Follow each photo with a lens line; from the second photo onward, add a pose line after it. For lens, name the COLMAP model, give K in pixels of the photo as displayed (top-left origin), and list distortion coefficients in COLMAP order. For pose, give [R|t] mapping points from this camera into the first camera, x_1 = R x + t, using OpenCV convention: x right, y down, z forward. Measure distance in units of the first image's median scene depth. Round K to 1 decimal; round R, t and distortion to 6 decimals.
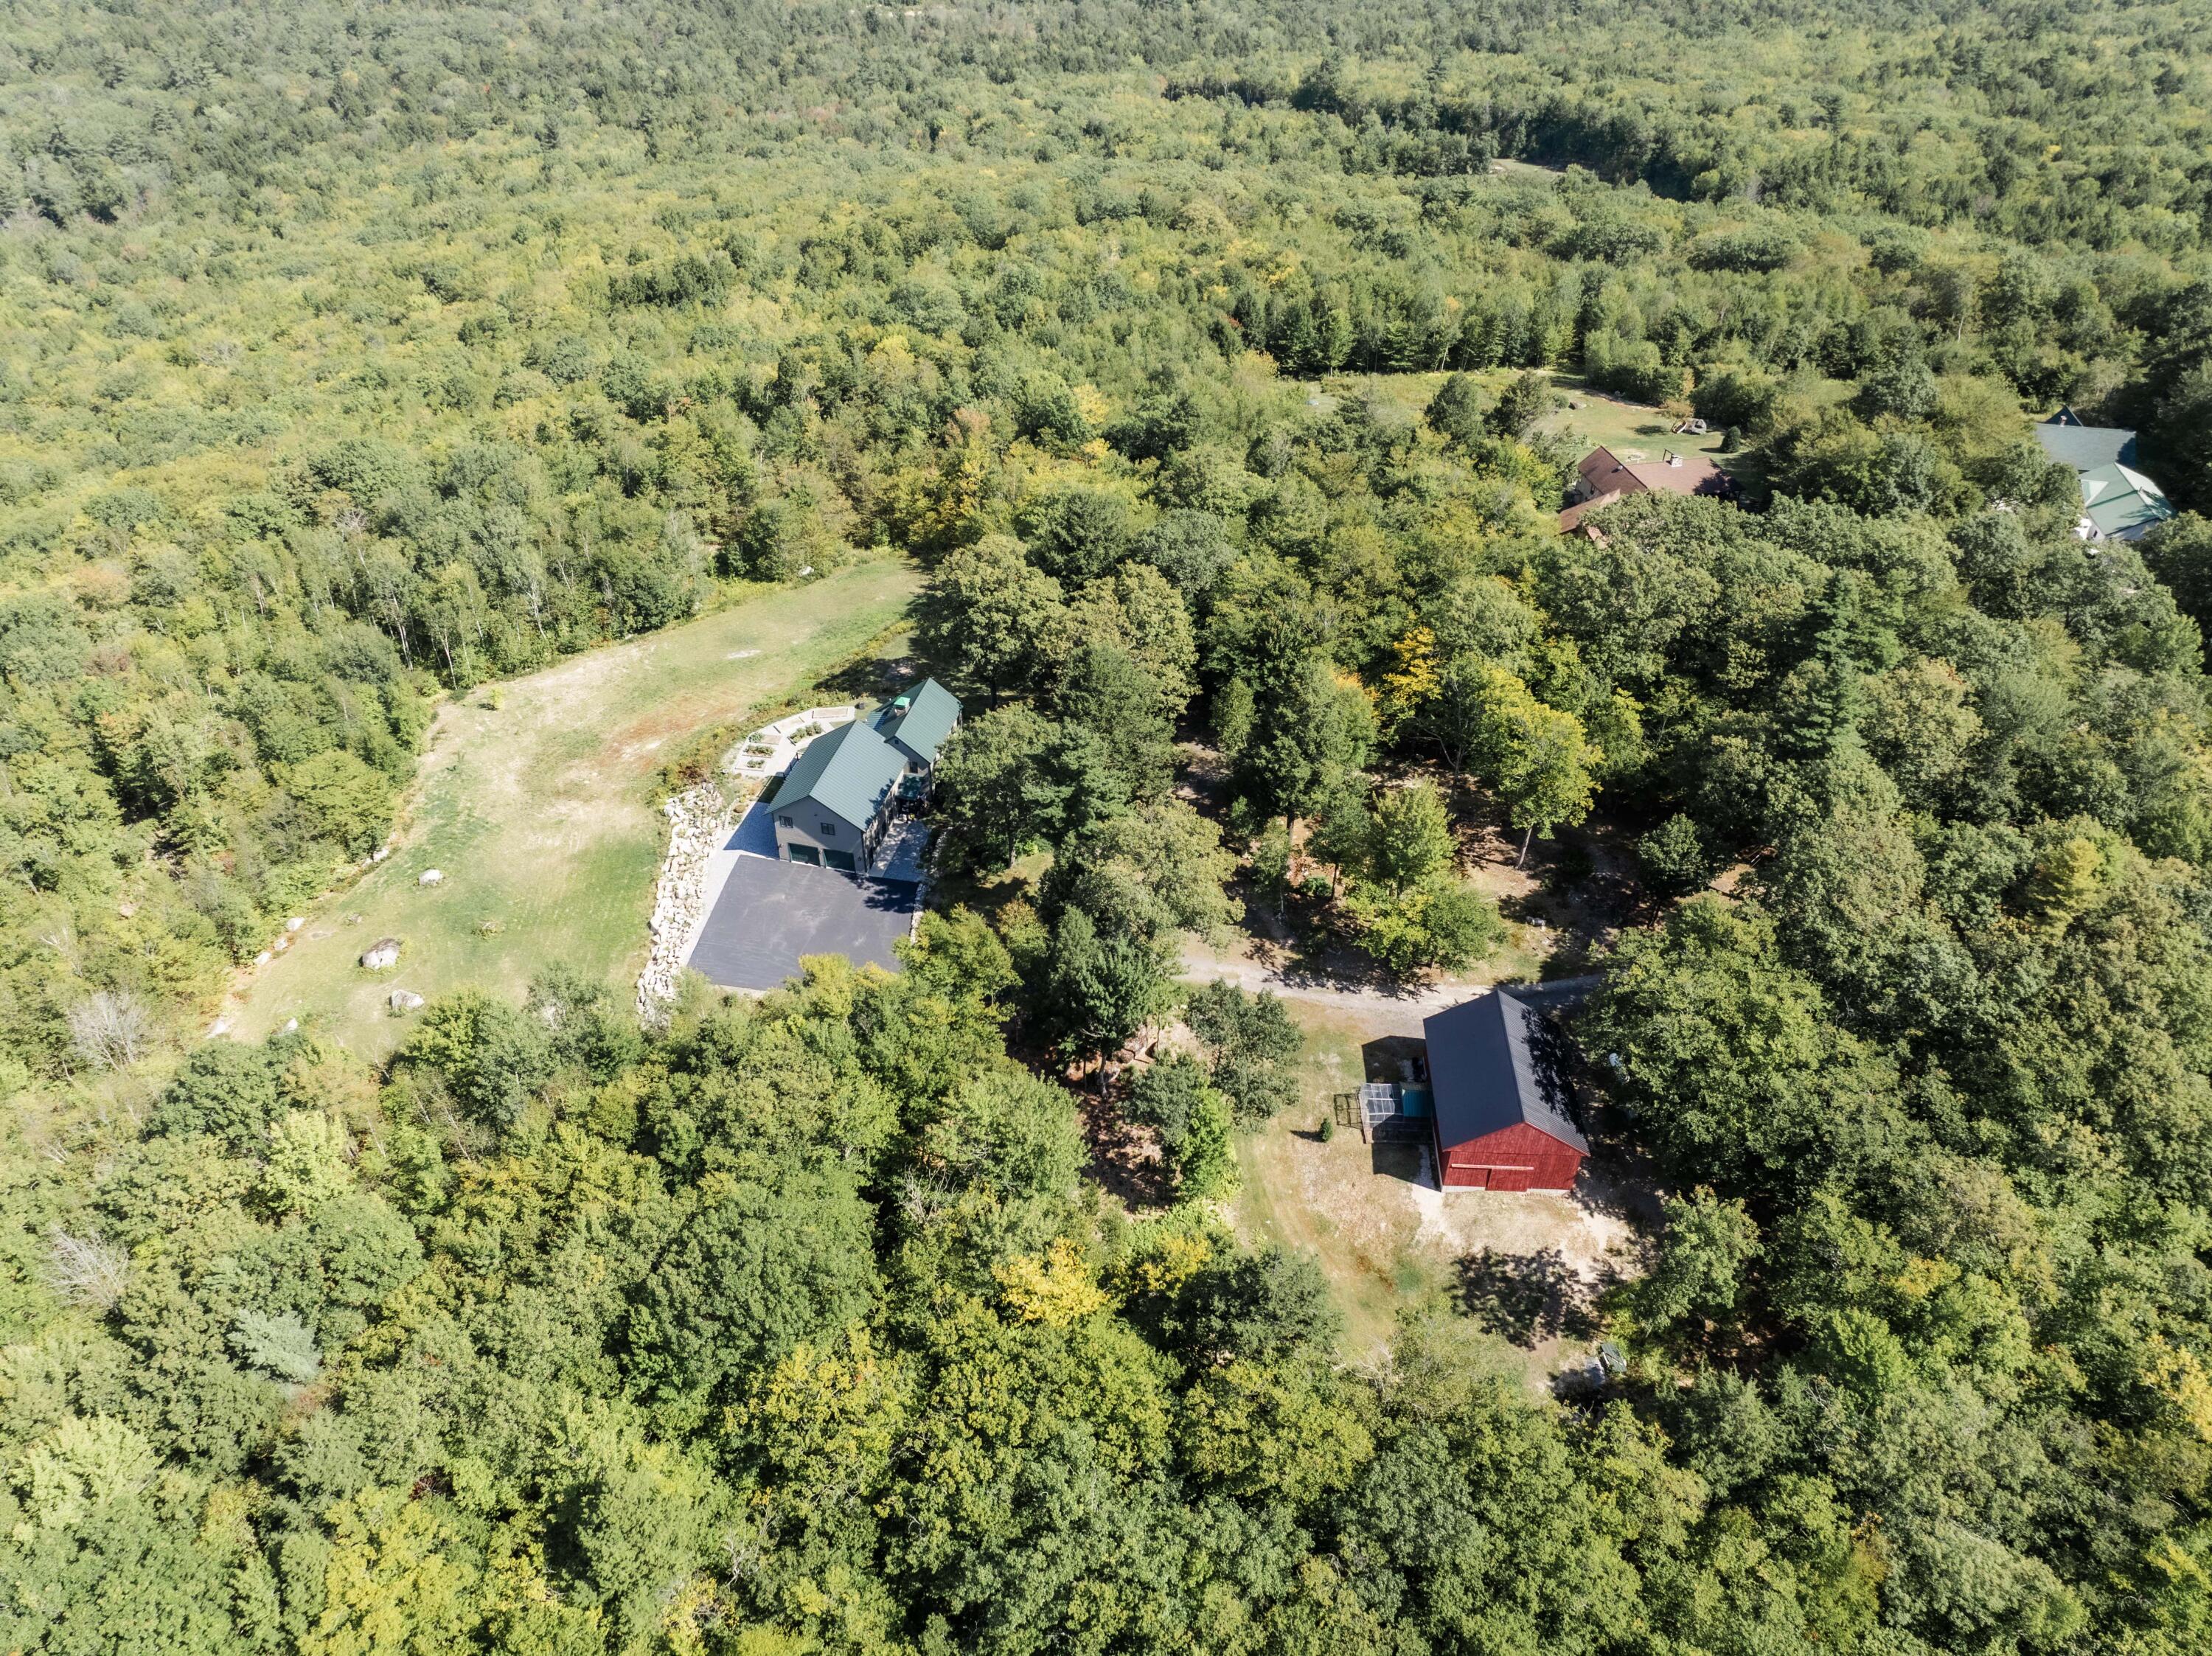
lens RADIAL K [[1552.6, 0, 1093.3], [0, 1552.6, 835.3], [0, 0, 1]] dist [-0.052048, 0.031689]
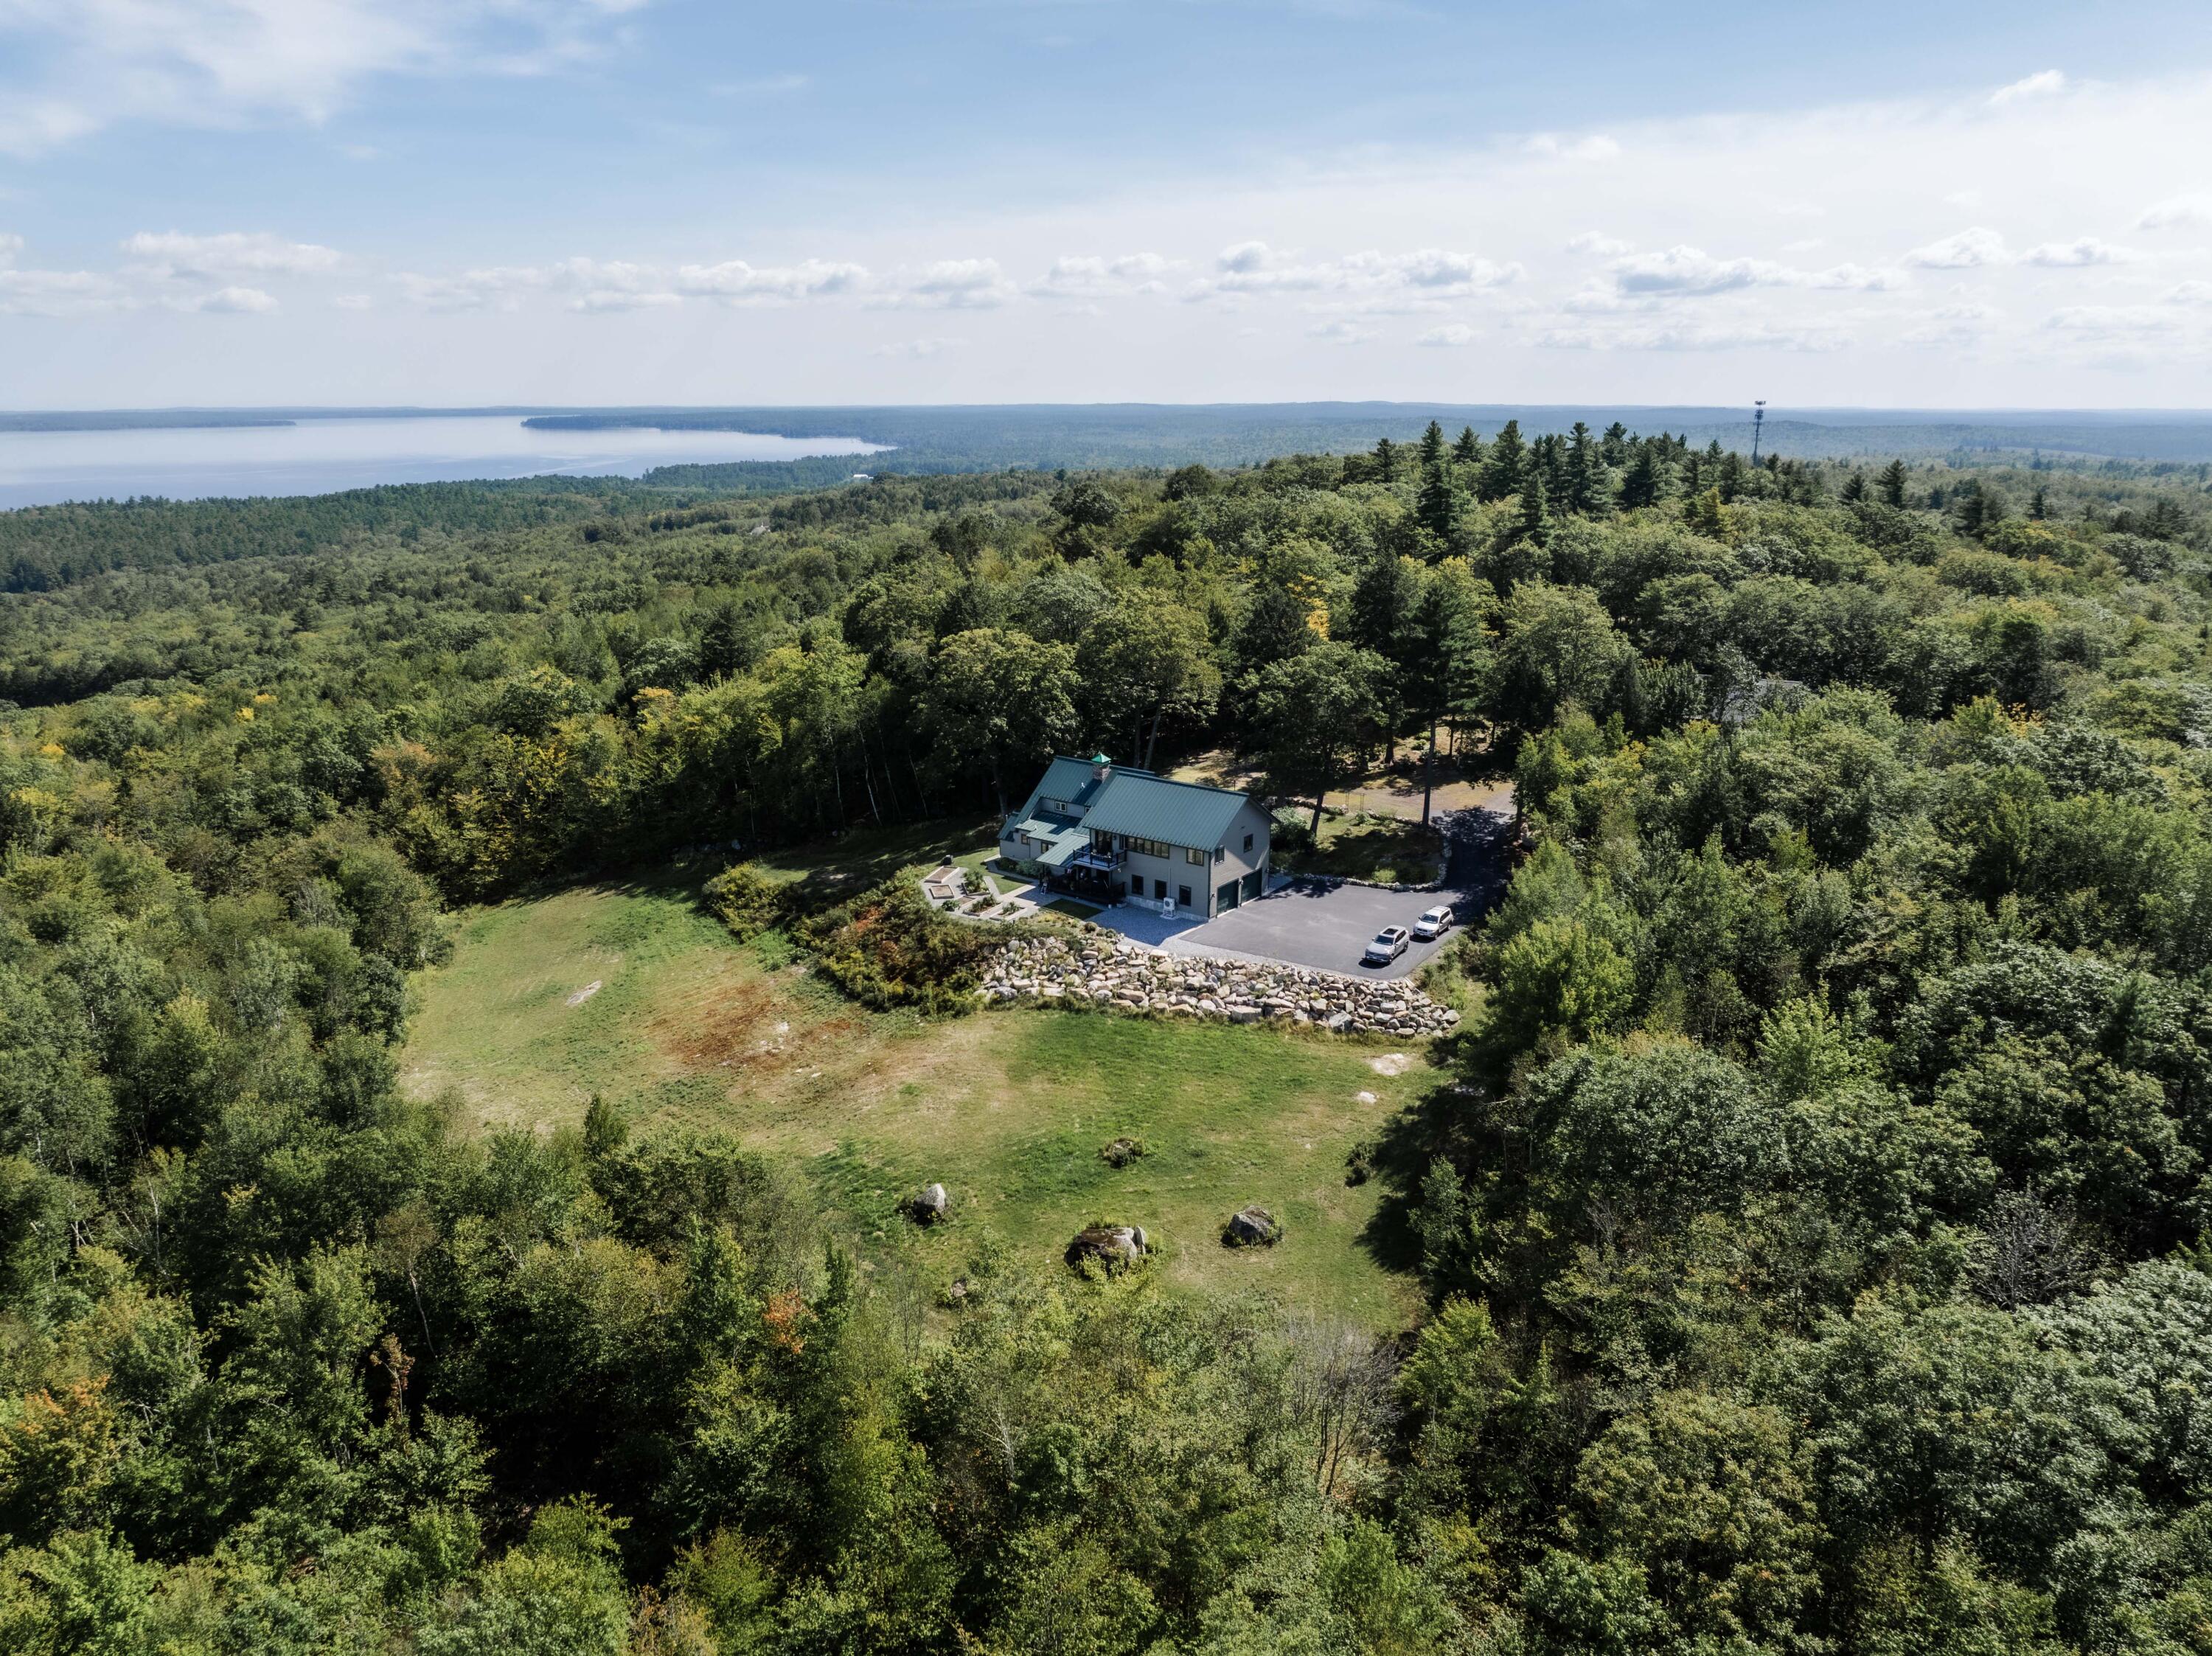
lens RADIAL K [[1567.5, 0, 1106.0], [0, 1567.5, 828.0], [0, 0, 1]] dist [-0.061599, 0.043725]
pose [[0.375187, -0.252229, 0.891973, -0.871105], [0.592563, 0.805236, -0.021546, -0.034368], [-0.712814, 0.536634, 0.451576, 0.608454]]
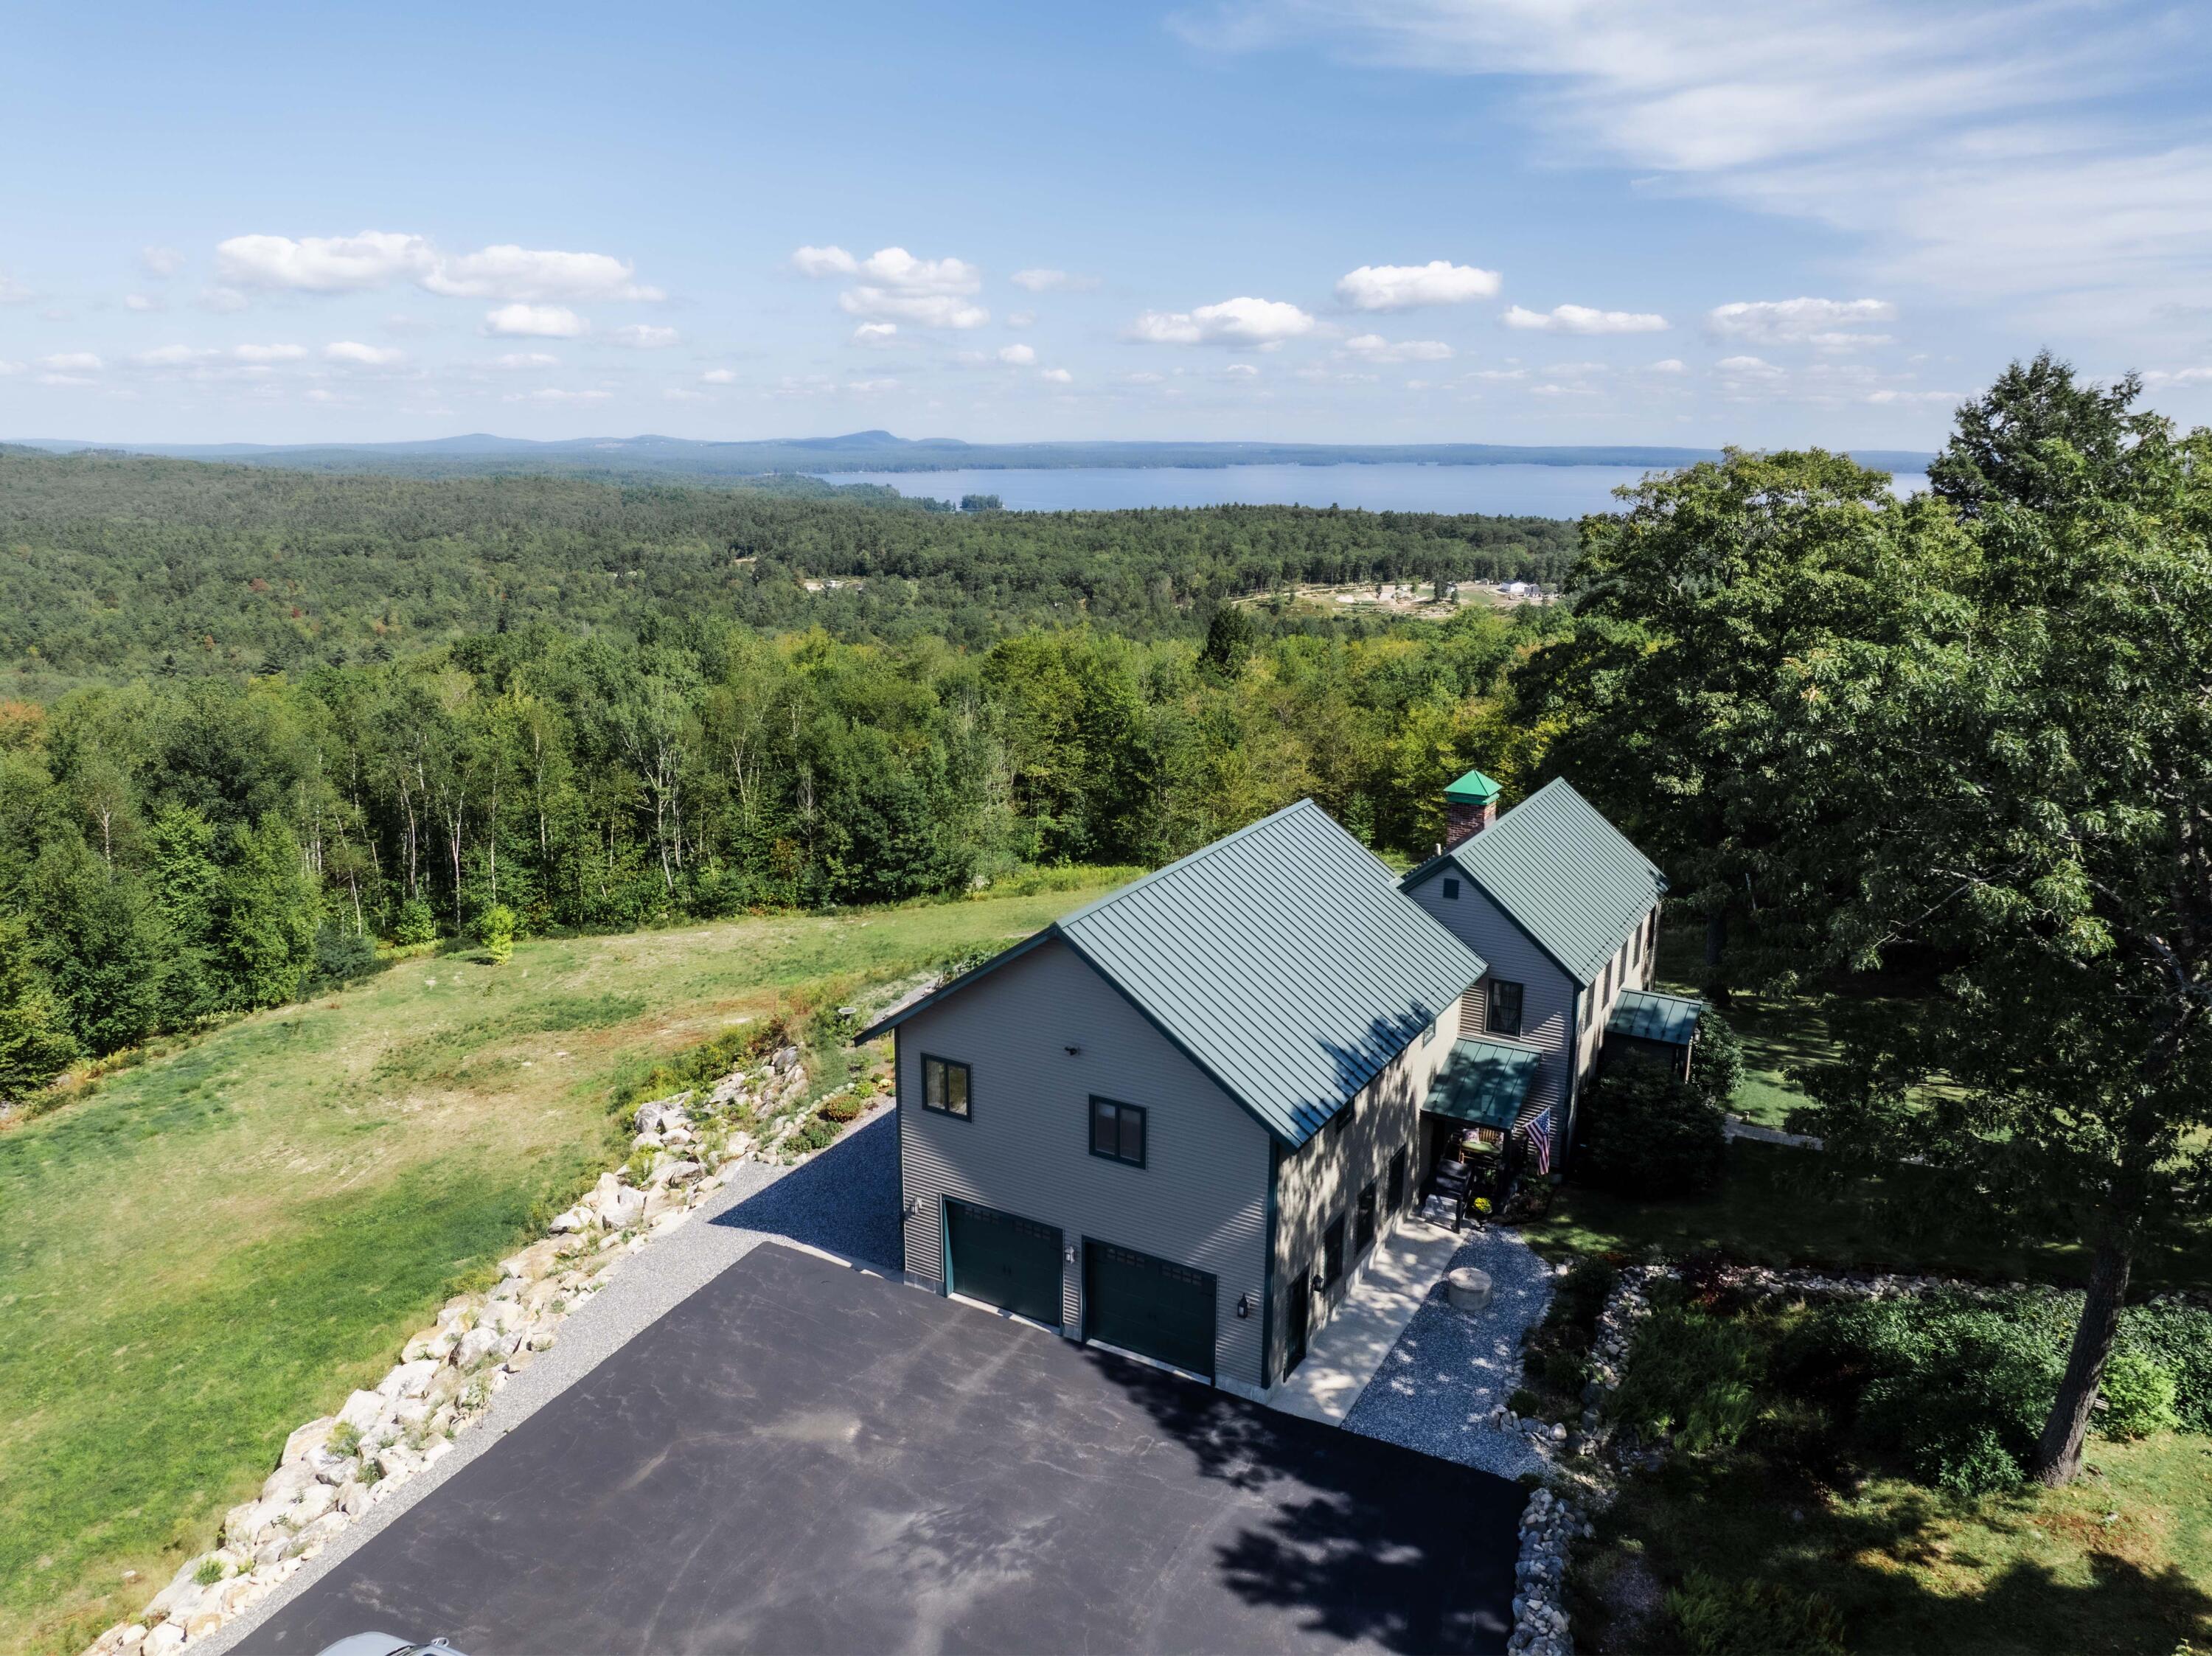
lens RADIAL K [[1522.0, 0, 1110.6], [0, 1522.0, 877.2], [0, 0, 1]] dist [-0.004611, 0.034224]
pose [[0.961265, 0.075912, -0.264965, -0.108623], [-0.175865, 0.909133, -0.377557, 0.039022], [0.212228, 0.409530, 0.887268, 0.728789]]
